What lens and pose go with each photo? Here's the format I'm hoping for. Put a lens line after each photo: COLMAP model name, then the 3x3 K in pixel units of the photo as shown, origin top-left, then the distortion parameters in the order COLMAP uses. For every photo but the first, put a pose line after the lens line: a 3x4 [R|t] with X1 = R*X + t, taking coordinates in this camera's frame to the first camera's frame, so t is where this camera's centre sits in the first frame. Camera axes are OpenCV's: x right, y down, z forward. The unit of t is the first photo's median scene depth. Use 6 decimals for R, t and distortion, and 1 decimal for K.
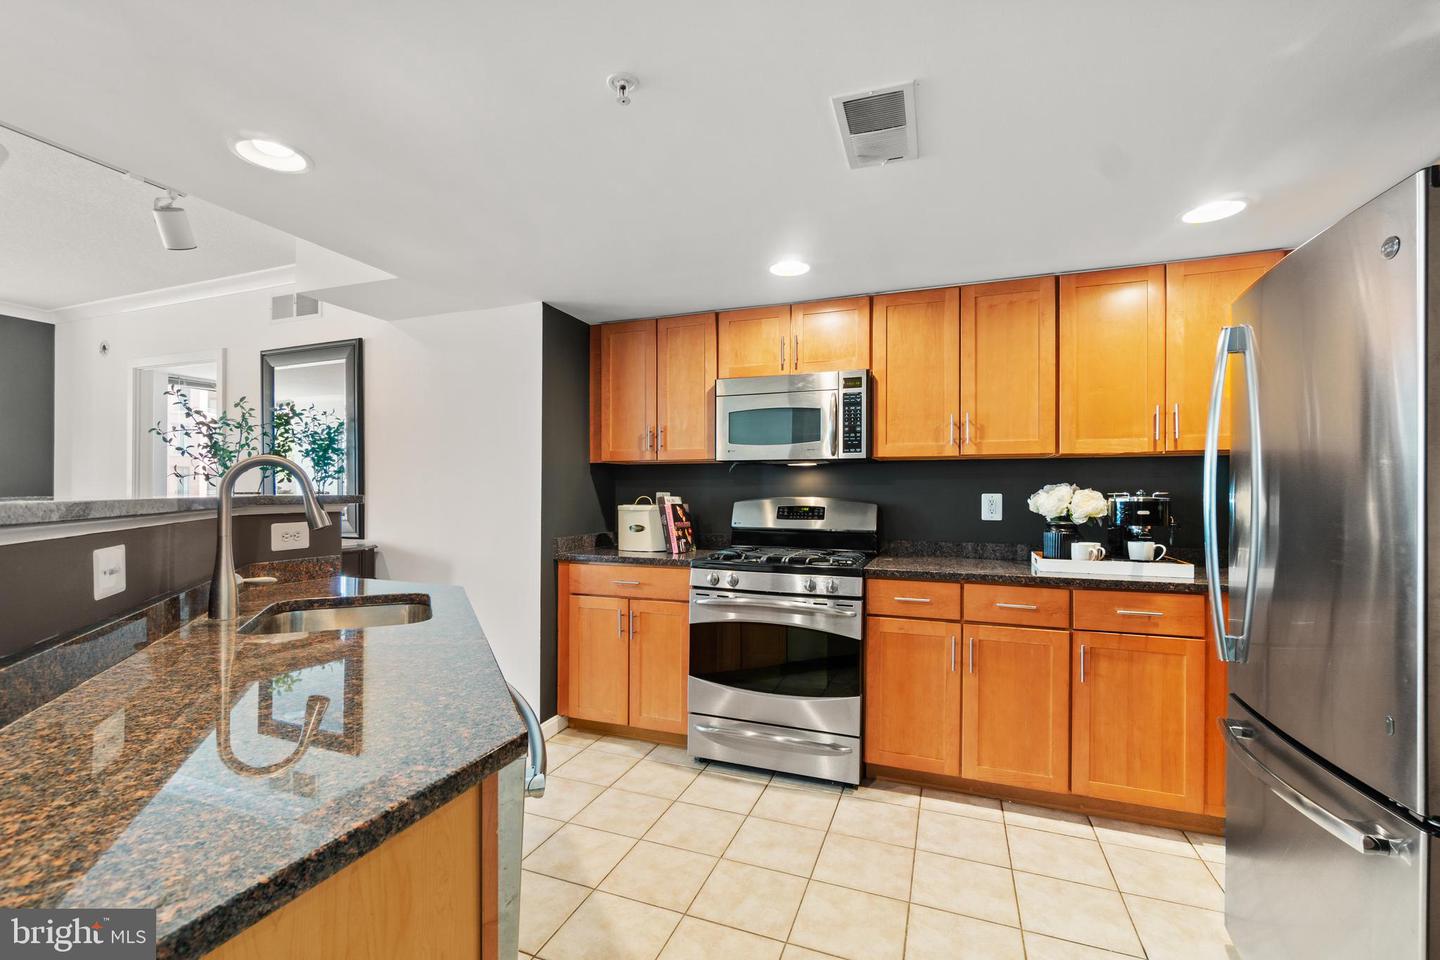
lens RADIAL K [[605.0, 0, 721.2], [0, 605.0, 489.4], [0, 0, 1]] dist [-0.000223, 0.000039]
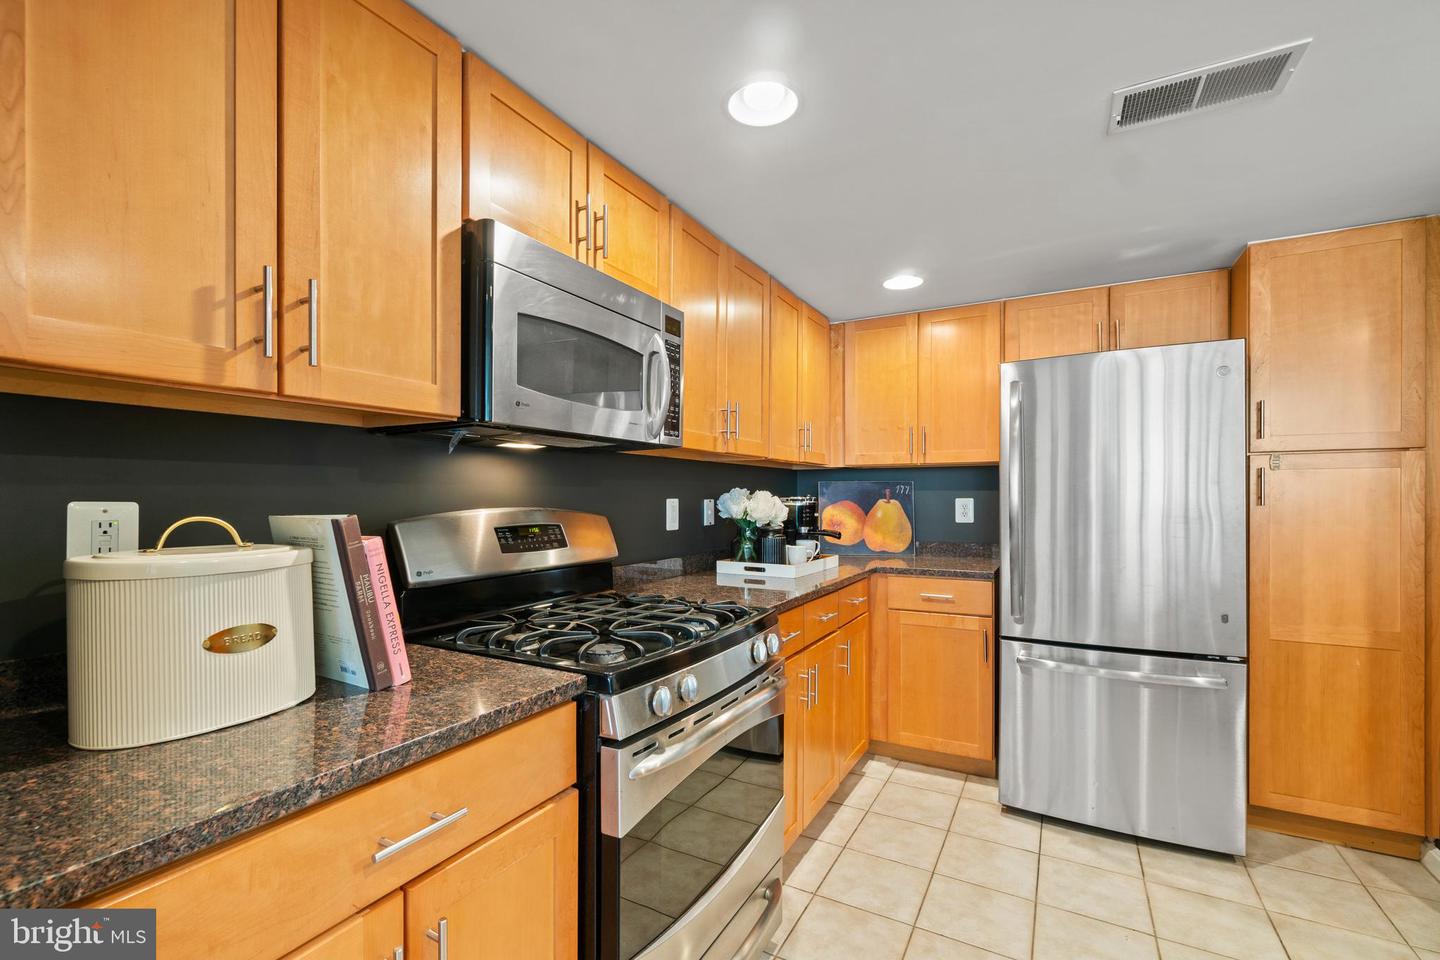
lens RADIAL K [[629.7, 0, 700.9], [0, 629.7, 499.0], [0, 0, 1]] dist [0.001468, 0.000057]
pose [[0.163356, -0.004962, 0.986555, -0.382765], [0.001664, 0.999987, 0.004754, 0.002229], [-0.986566, 0.000865, 0.163362, 0.758730]]
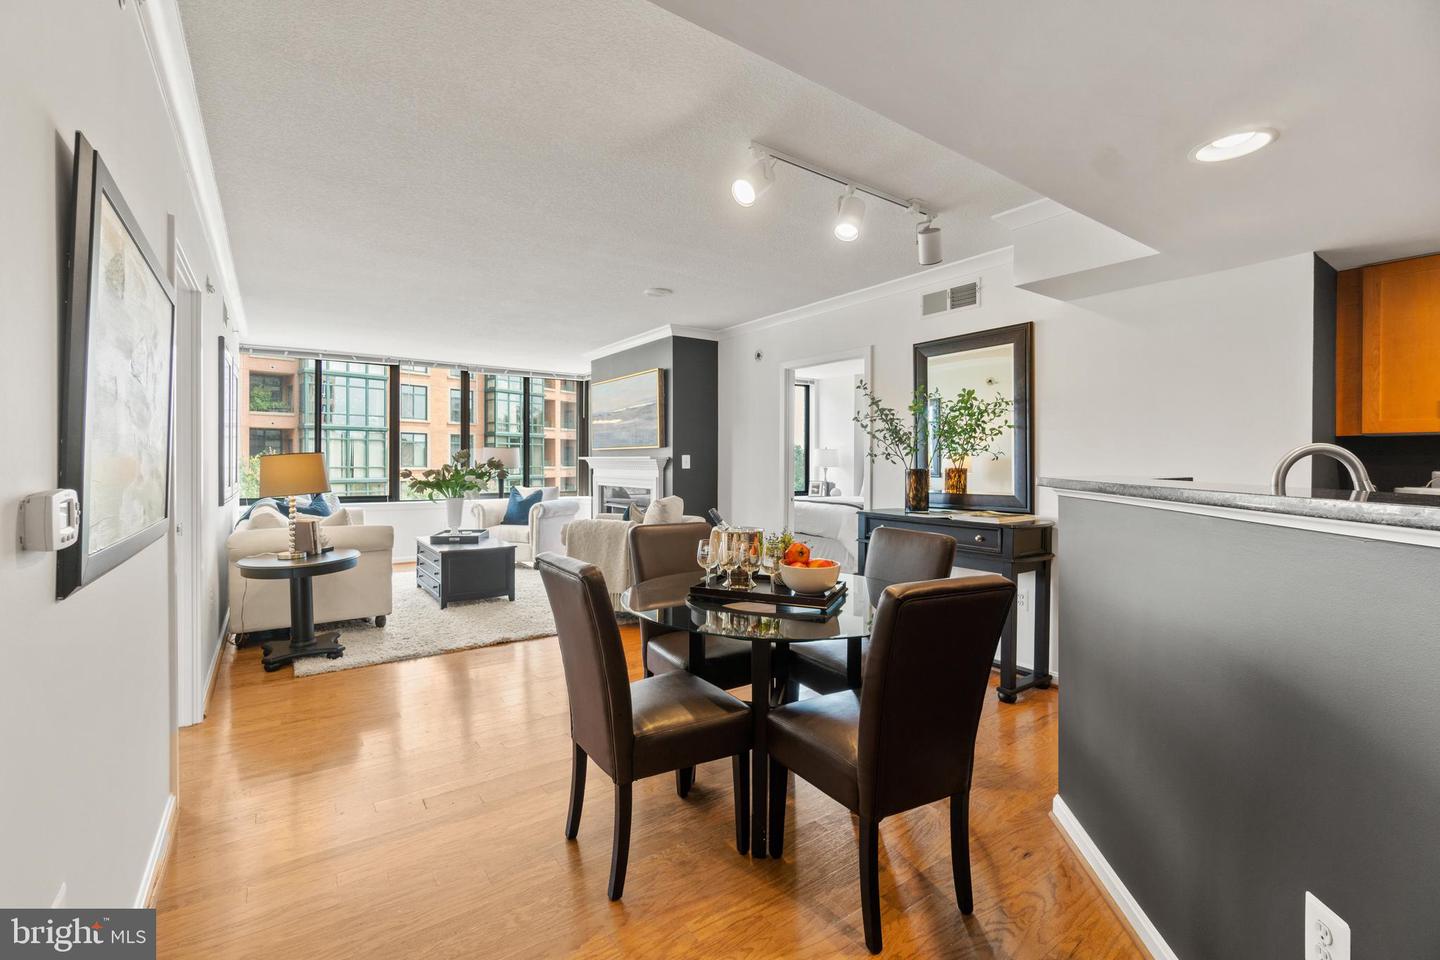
lens RADIAL K [[618.9, 0, 709.3], [0, 618.9, 475.1], [0, 0, 1]] dist [-0.000436, -0.000034]
pose [[0.826866, 0.014269, -0.562218, -0.482760], [-0.003144, 0.999780, 0.020750, -0.006294], [0.562390, -0.015390, 0.826729, -0.210242]]
